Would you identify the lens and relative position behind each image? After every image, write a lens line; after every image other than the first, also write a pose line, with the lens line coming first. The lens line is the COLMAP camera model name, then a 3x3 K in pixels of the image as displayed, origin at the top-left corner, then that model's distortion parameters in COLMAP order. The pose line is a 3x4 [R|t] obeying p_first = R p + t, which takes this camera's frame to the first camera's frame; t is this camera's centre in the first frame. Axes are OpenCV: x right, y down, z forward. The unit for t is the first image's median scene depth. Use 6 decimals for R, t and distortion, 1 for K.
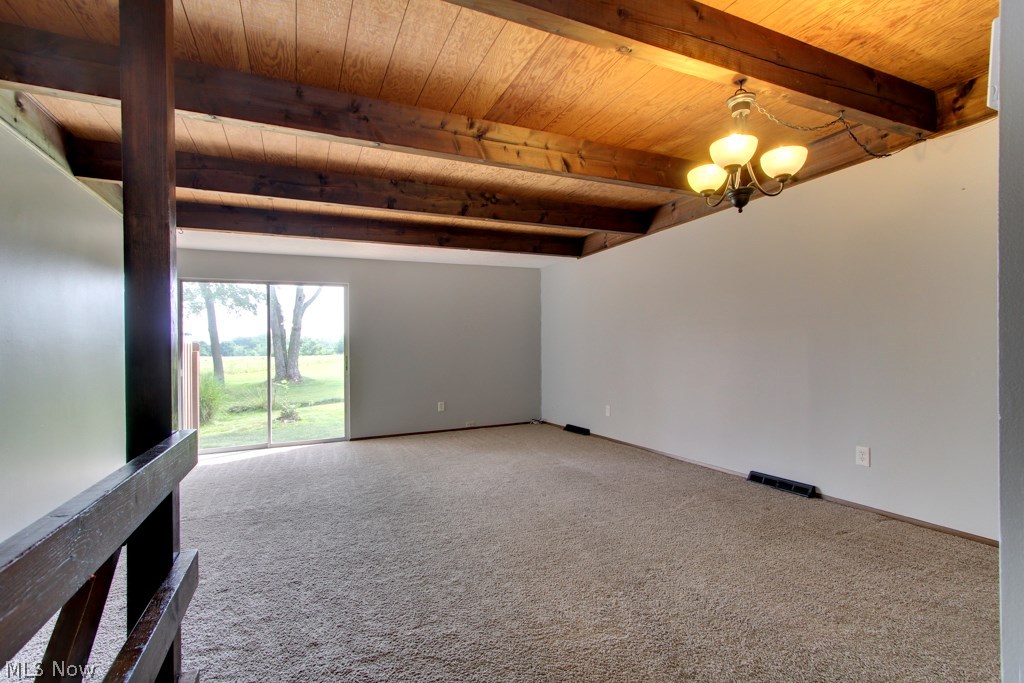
lens RADIAL K [[468.1, 0, 509.5], [0, 468.1, 339.9], [0, 0, 1]] dist [-0.006074, -0.001348]
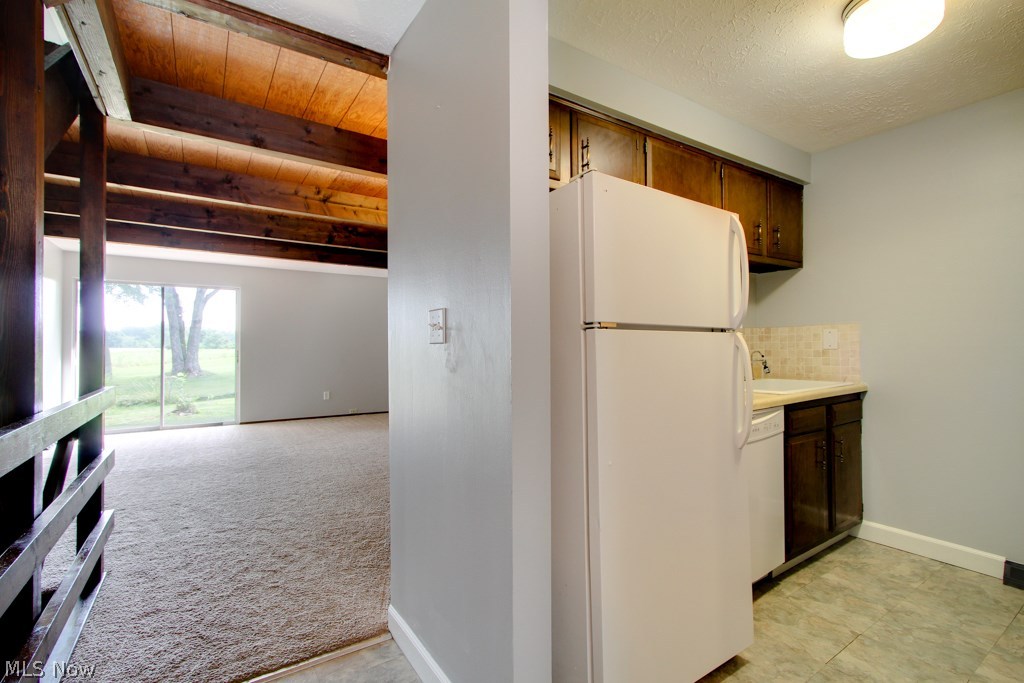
lens RADIAL K [[468.1, 0, 514.7], [0, 468.1, 344.2], [0, 0, 1]] dist [-0.006074, -0.001348]
pose [[0.985756, 0.024952, 0.166321, 0.195853], [-0.026884, 0.999595, 0.009374, -0.013886], [-0.166019, -0.013712, 0.986027, -0.361450]]
